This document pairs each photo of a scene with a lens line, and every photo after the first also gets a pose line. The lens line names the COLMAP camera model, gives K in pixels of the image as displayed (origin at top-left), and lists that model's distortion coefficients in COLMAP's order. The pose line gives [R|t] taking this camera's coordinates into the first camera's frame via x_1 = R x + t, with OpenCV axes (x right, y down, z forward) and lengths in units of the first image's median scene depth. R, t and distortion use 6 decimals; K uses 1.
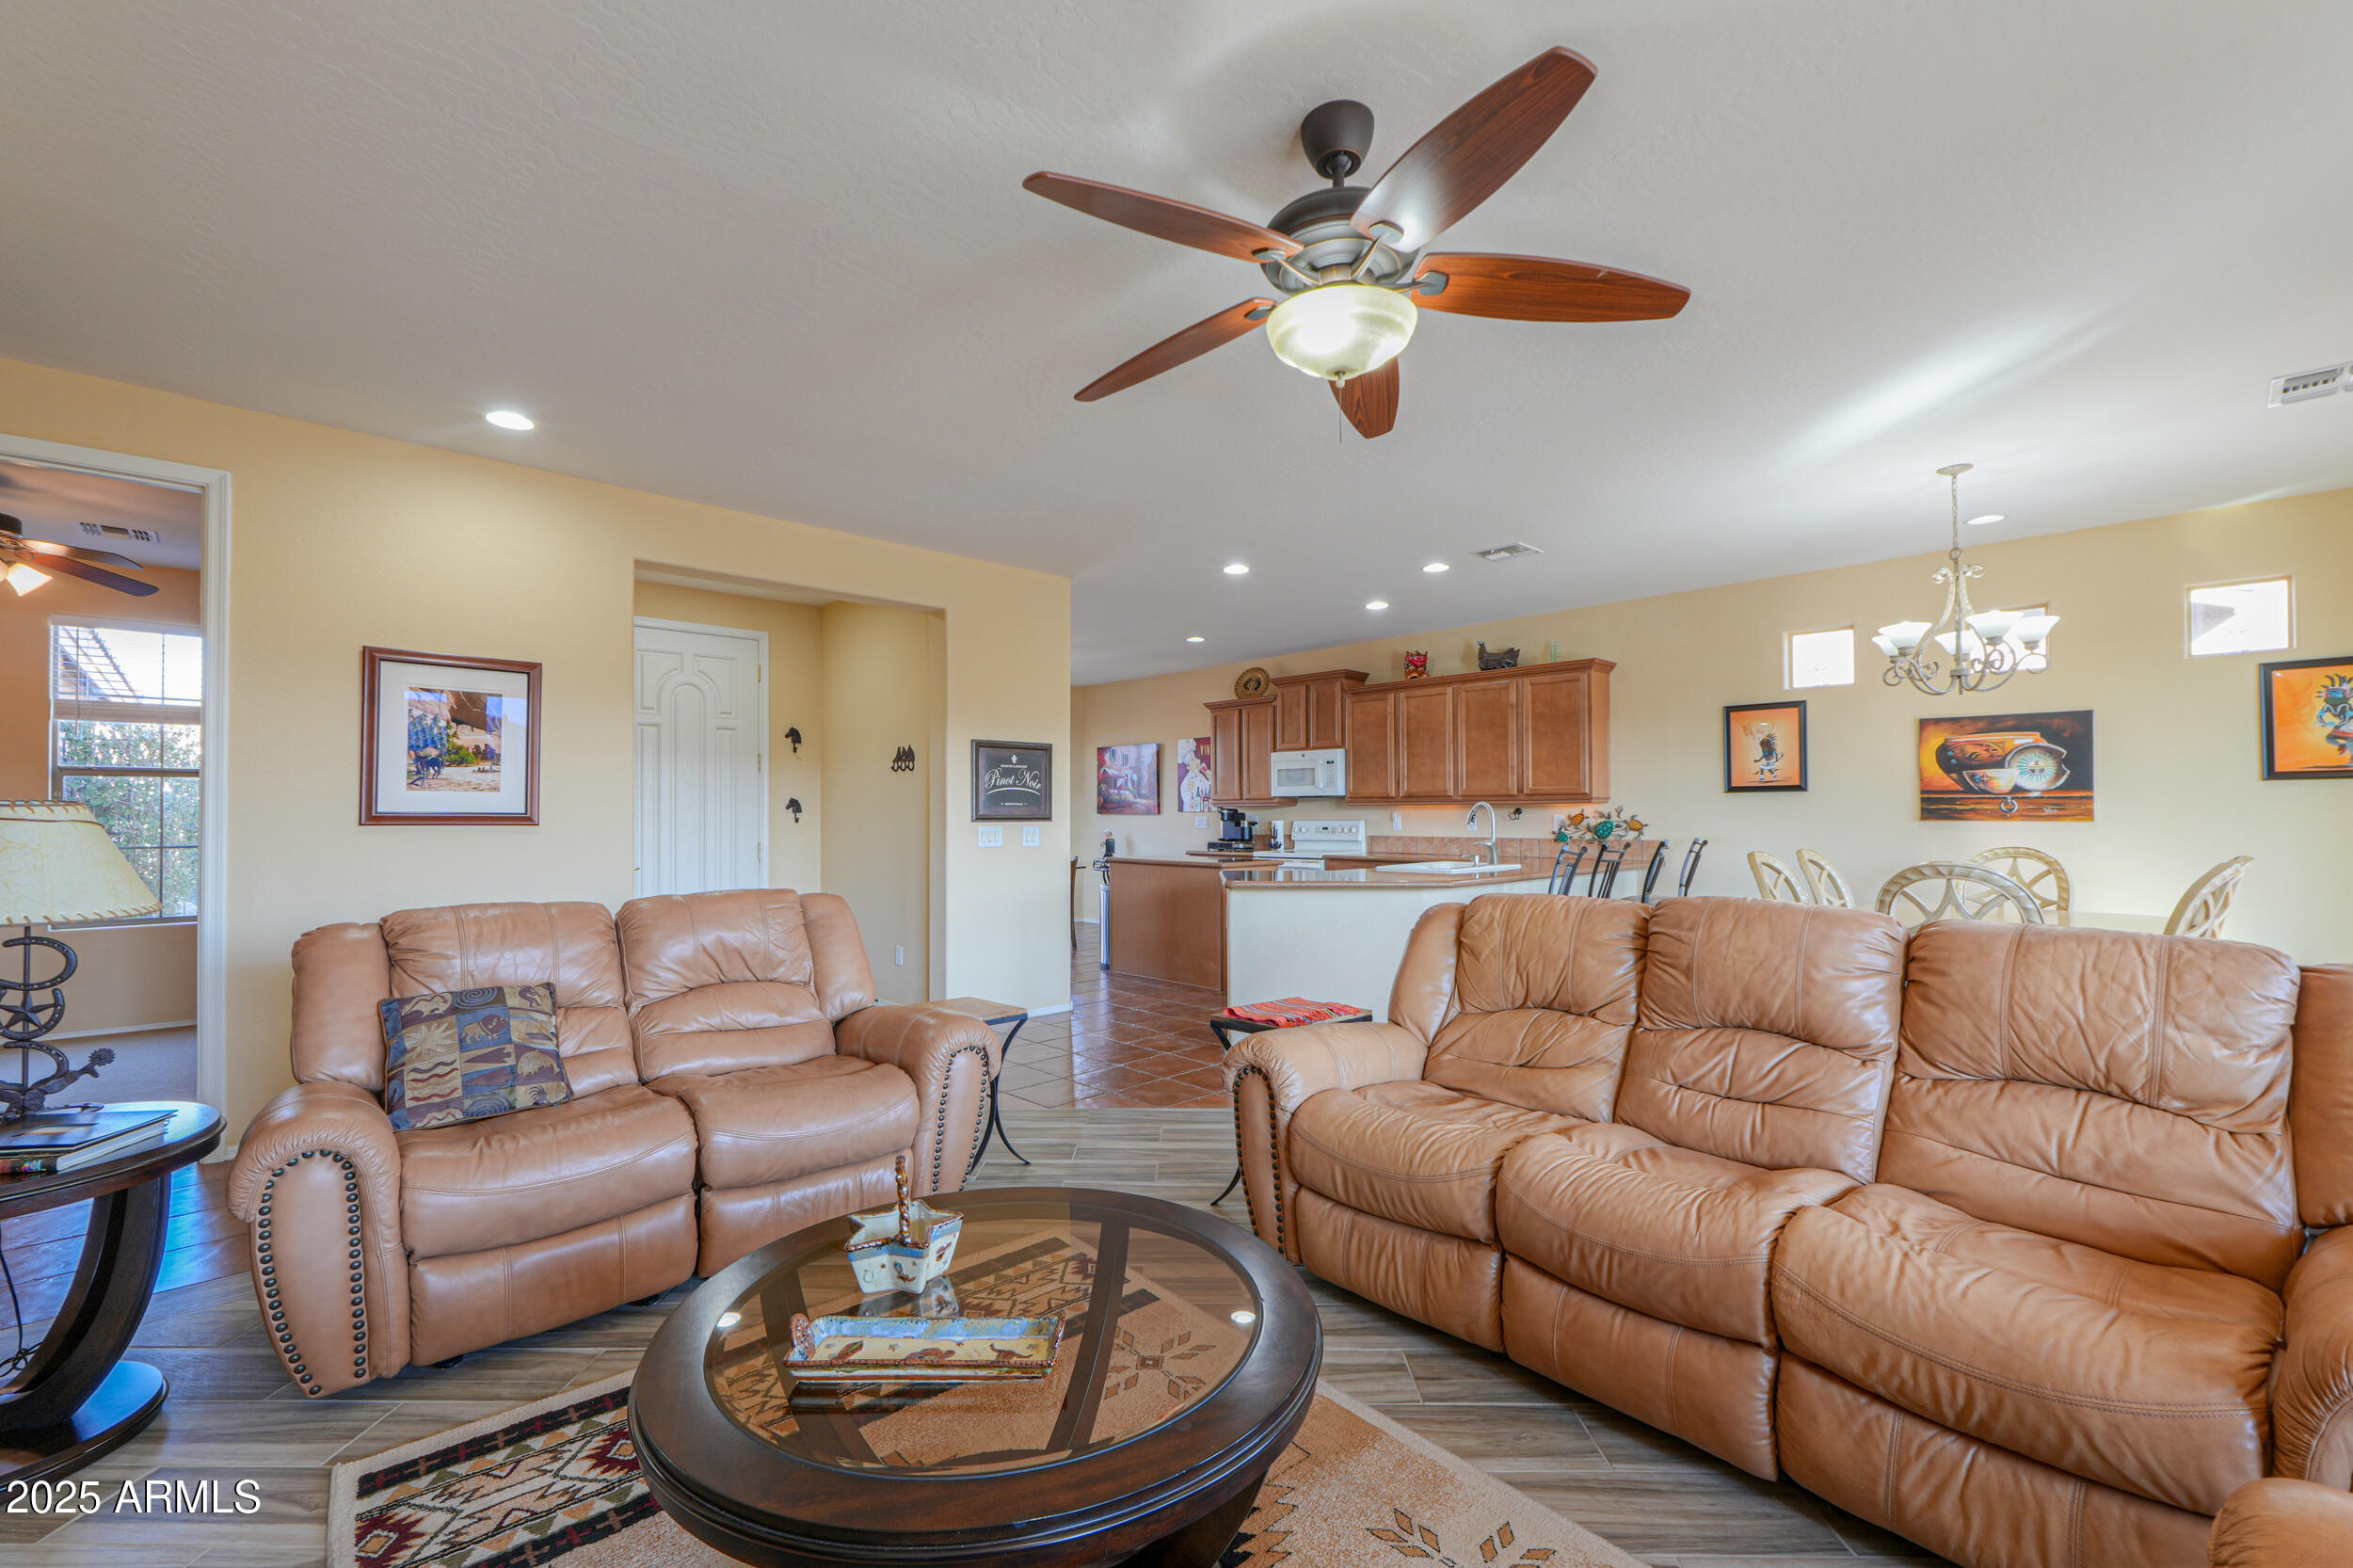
lens RADIAL K [[1036.1, 0, 1176.5], [0, 1036.1, 784.0], [0, 0, 1]] dist [-0.000310, -0.000002]
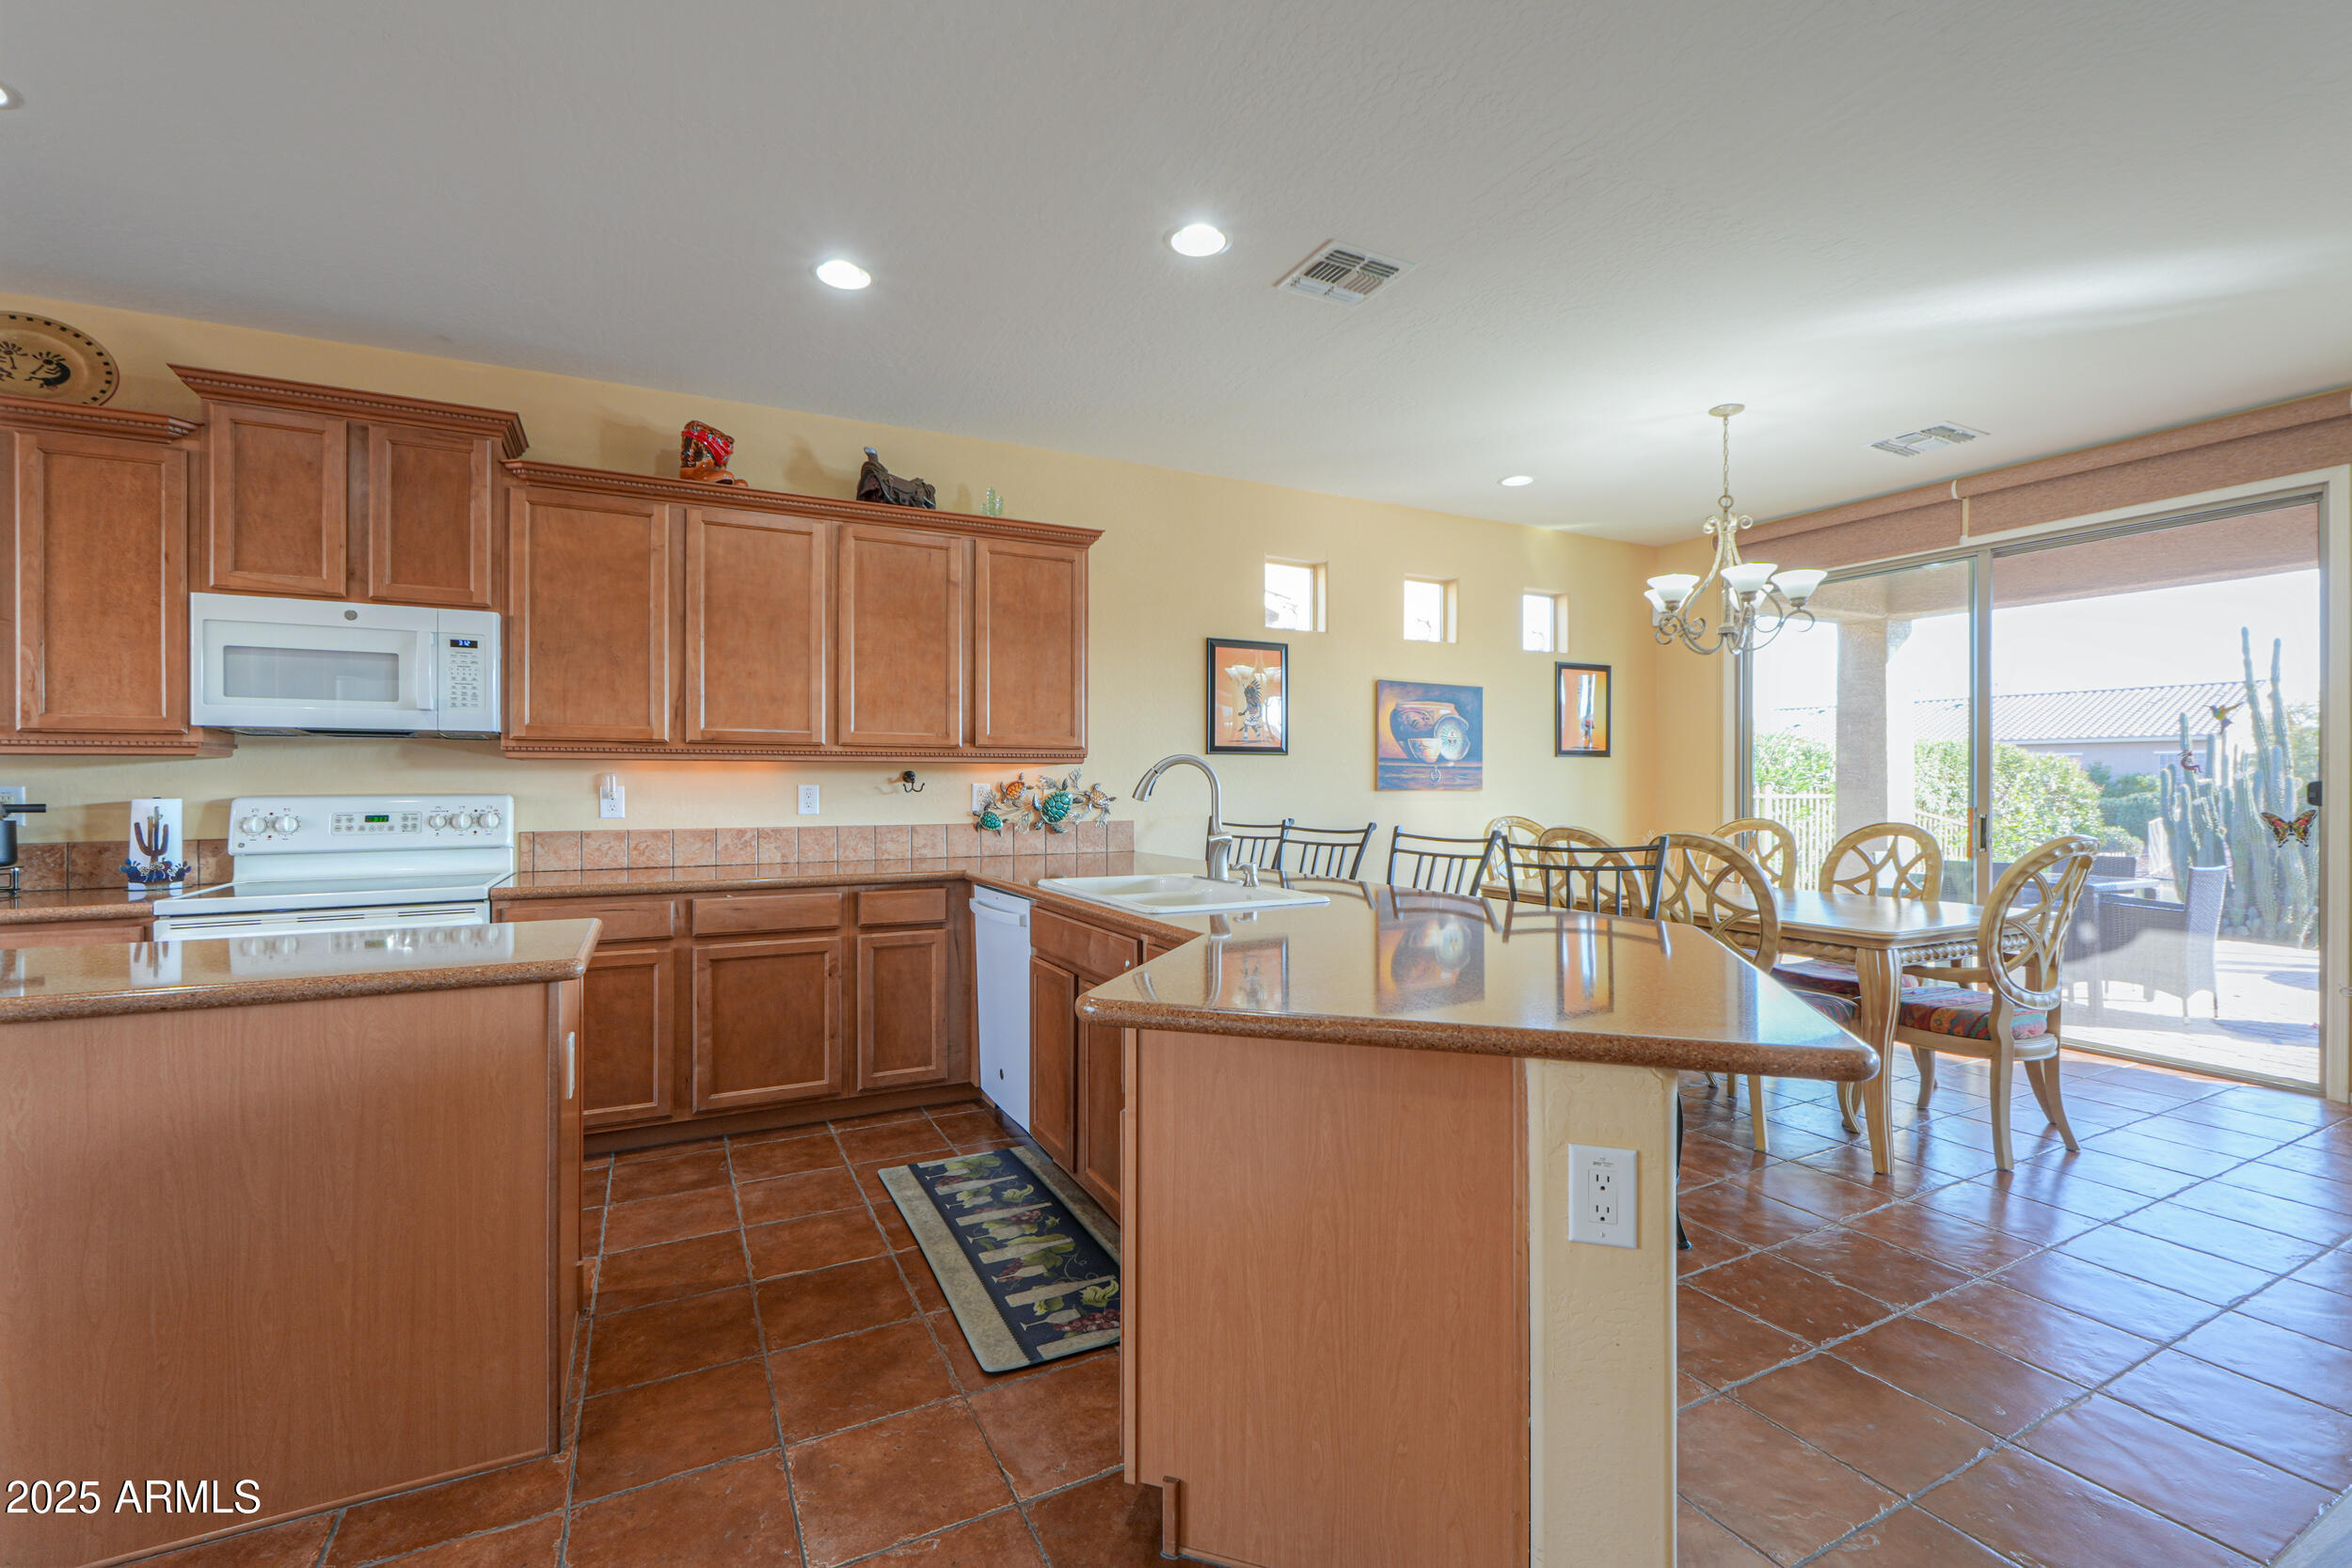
lens RADIAL K [[1000.8, 0, 1176.0], [0, 1000.8, 784.0], [0, 0, 1]] dist [-0.001913, 0.000090]
pose [[0.282168, 0.003789, 0.959358, -0.157785], [-0.027986, 0.999599, 0.004284, 0.026054], [-0.958957, -0.028057, 0.282161, 0.777702]]
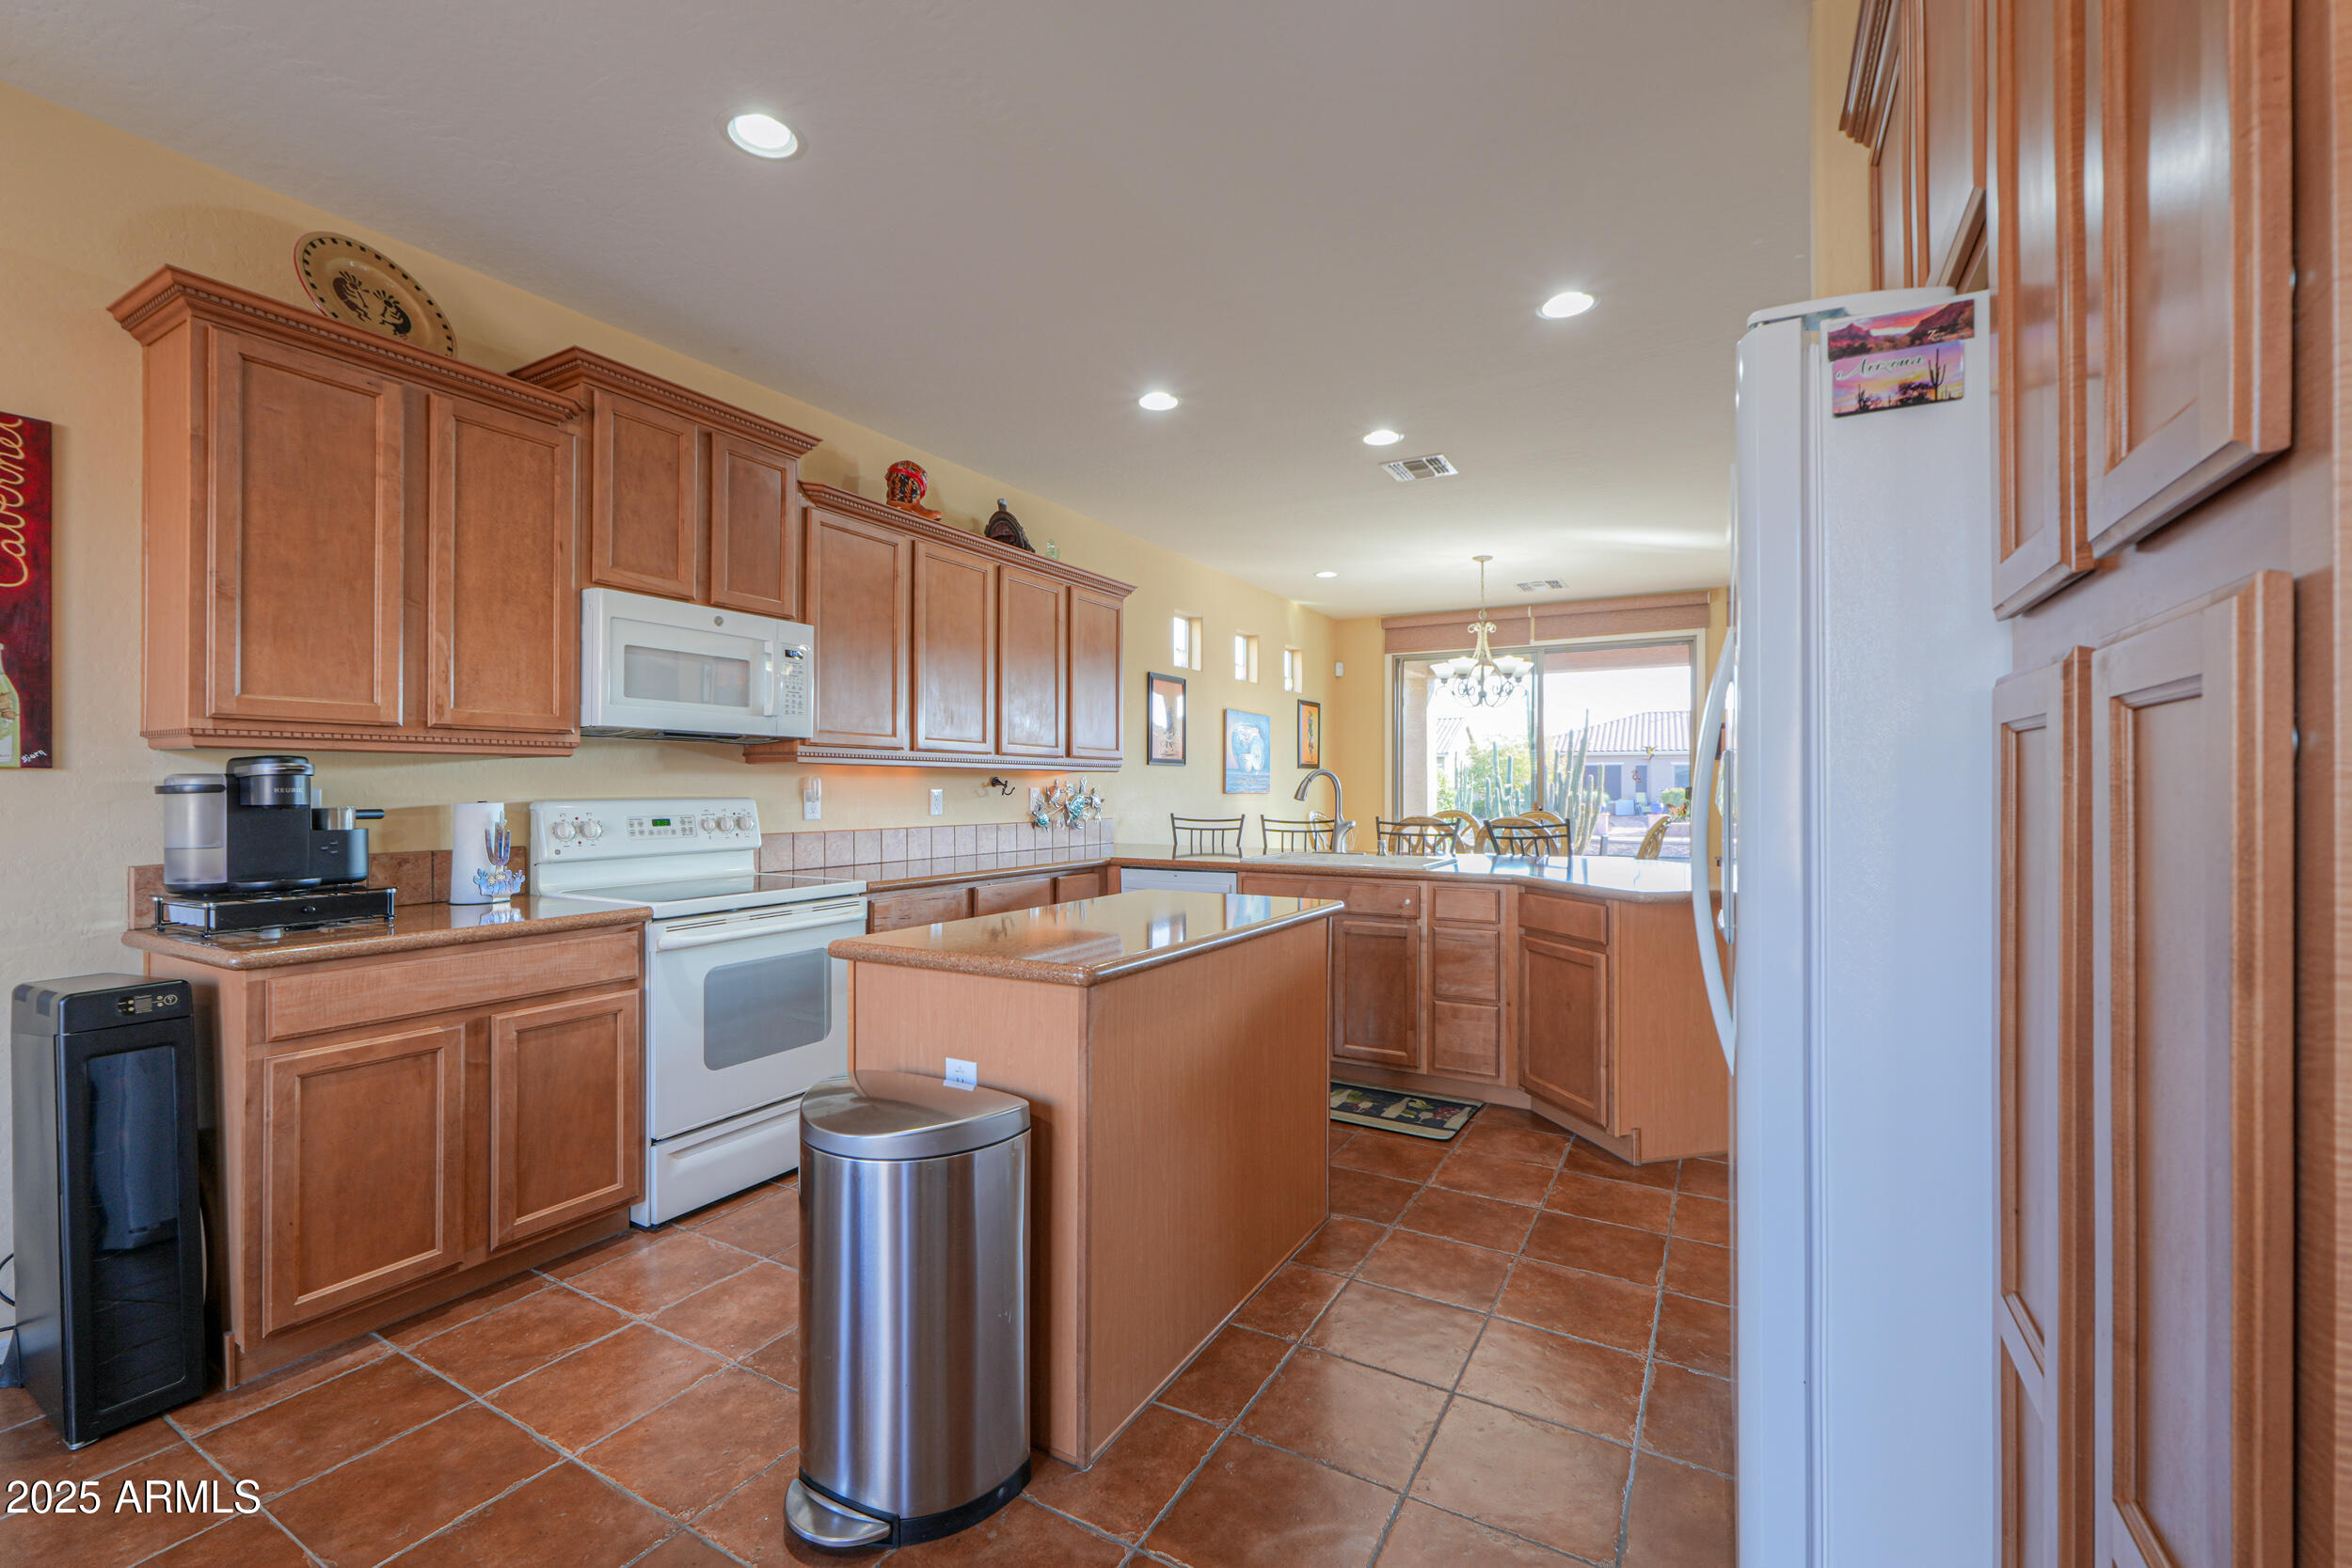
lens RADIAL K [[987.9, 0, 1176.0], [0, 987.9, 784.0], [0, 0, 1]] dist [0.001385, 0.000210]
pose [[-0.283764, 0.009546, 0.958847, -0.314541], [-0.025584, 0.999519, -0.017522, 0.038833], [-0.958553, -0.029503, -0.283384, 1.165704]]
